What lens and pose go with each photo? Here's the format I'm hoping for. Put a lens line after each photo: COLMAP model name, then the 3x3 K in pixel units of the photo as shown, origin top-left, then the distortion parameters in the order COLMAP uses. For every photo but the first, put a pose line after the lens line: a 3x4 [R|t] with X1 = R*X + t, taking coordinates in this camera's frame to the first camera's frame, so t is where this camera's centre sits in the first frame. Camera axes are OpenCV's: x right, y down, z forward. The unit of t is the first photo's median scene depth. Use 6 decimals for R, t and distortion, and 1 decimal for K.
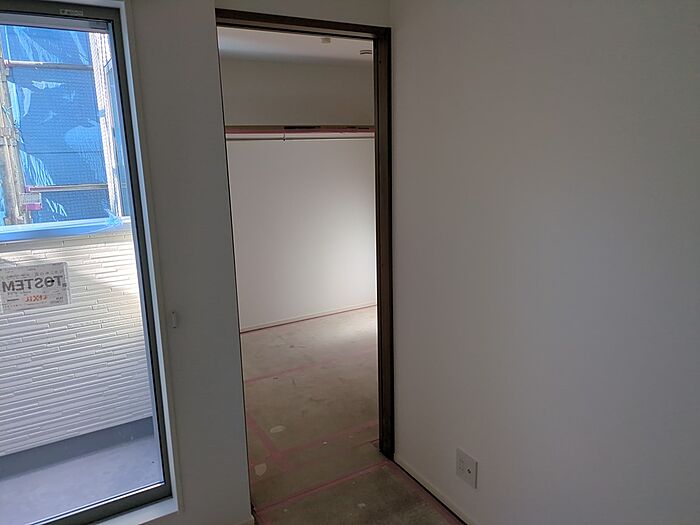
lens RADIAL K [[520.5, 0, 348.9], [0, 520.5, 261.1], [0, 0, 1]] dist [0.041433, -0.035654]
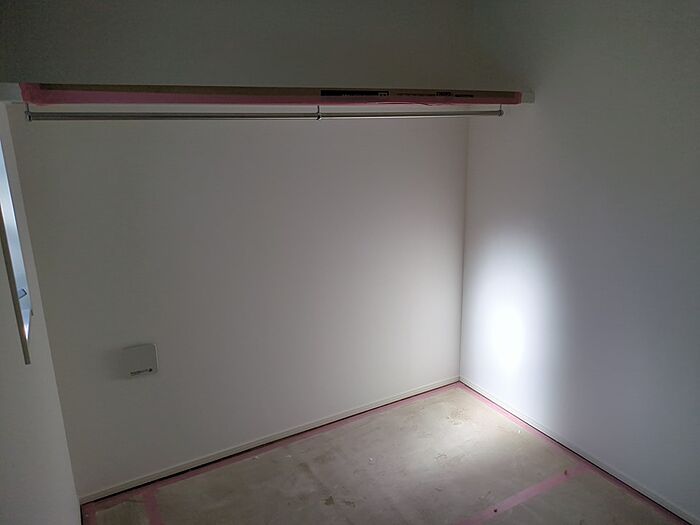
lens RADIAL K [[520.5, 0, 351.8], [0, 520.5, 263.0], [0, 0, 1]] dist [0.041433, -0.035654]
pose [[0.999915, 0.008425, -0.009942, -0.081977], [-0.007903, 0.998642, 0.051494, -0.112146], [0.010362, -0.051411, 0.998624, 0.464553]]
